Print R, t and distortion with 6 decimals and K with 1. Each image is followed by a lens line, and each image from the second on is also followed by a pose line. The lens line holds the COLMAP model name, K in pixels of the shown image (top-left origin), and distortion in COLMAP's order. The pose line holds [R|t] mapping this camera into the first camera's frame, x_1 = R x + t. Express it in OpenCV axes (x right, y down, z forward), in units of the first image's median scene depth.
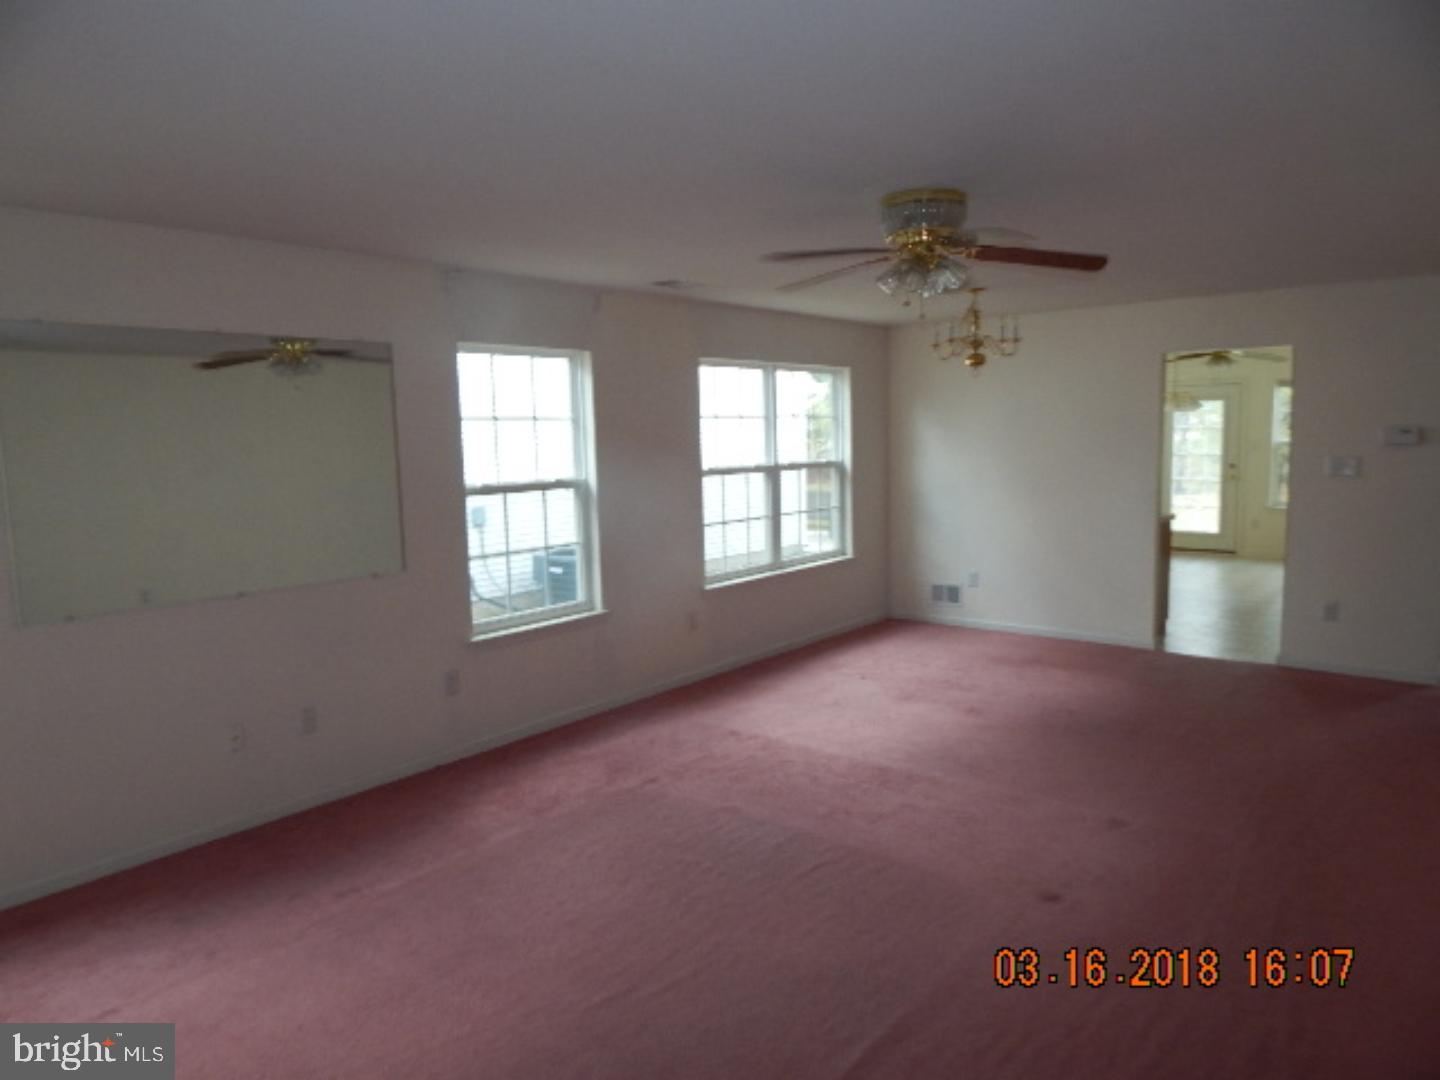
lens RADIAL K [[906.3, 0, 723.6], [0, 906.3, 534.4], [0, 0, 1]] dist [-0.003216, -0.000793]
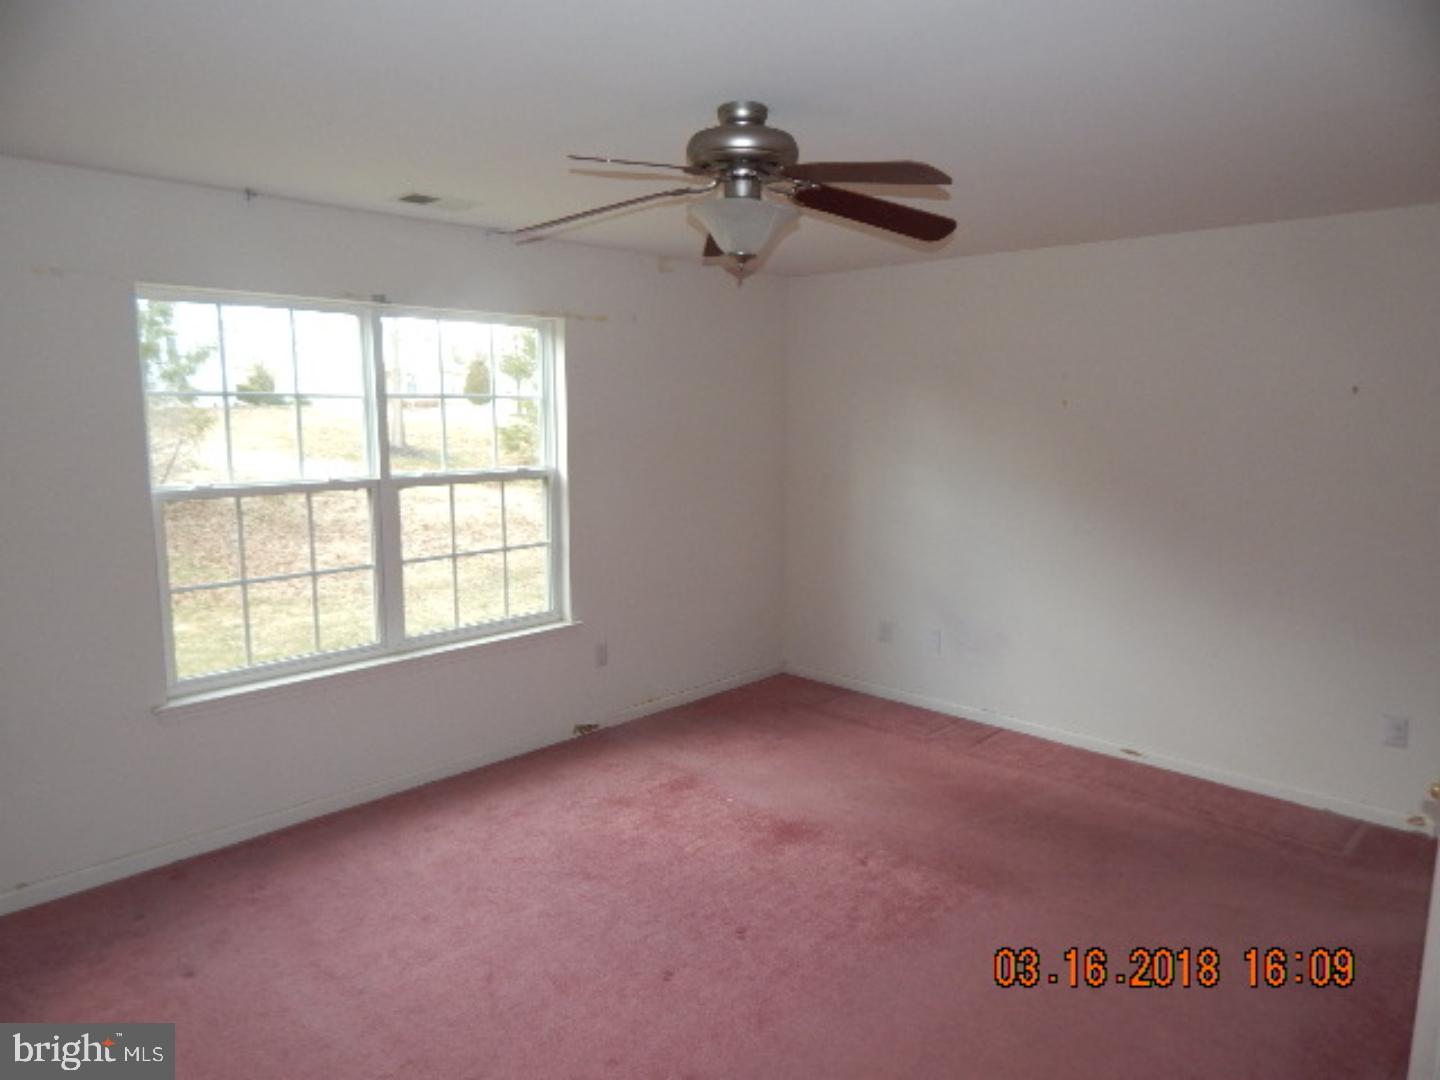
lens RADIAL K [[991.3, 0, 718.9], [0, 991.3, 547.6], [0, 0, 1]] dist [0.059136, -0.000718]
pose [[0.998067, 0.018591, -0.059310, 0.199564], [-0.017341, 0.999618, 0.021511, -0.031404], [0.059687, -0.020441, 0.998008, 0.230709]]
